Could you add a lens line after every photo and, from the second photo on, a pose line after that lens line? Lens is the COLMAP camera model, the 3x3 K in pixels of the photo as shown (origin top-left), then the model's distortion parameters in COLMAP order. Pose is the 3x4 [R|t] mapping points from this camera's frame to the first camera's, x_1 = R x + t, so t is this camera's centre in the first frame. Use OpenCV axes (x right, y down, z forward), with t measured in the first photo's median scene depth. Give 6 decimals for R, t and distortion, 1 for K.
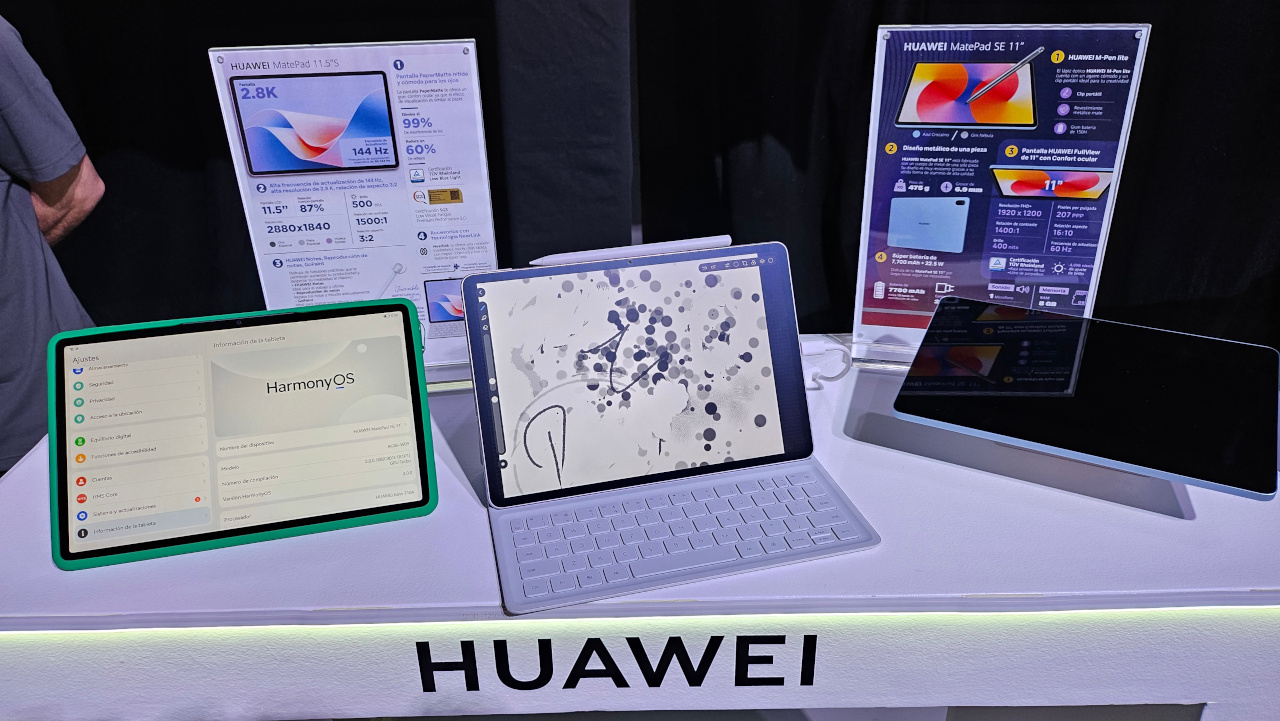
lens RADIAL K [[931.7, 0, 620.1], [0, 931.7, 362.5], [0, 0, 1]] dist [0.001211, -0.004228]
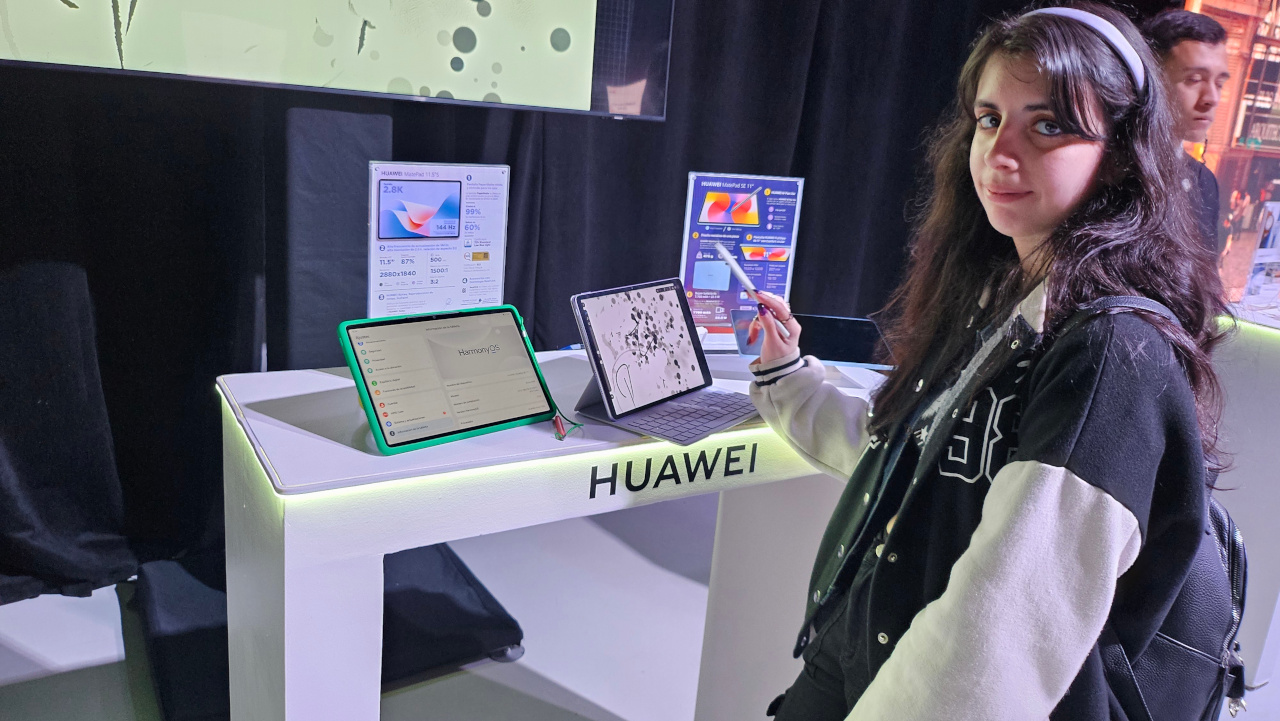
lens RADIAL K [[924.1, 0, 640.0], [0, 924.1, 360.5], [0, 0, 1]] dist [-0.000366, -0.006104]
pose [[0.852878, -0.046375, 0.520047, -0.835607], [0.127971, 0.984233, -0.122105, 0.248573], [-0.506185, 0.170691, 0.845365, -0.515839]]
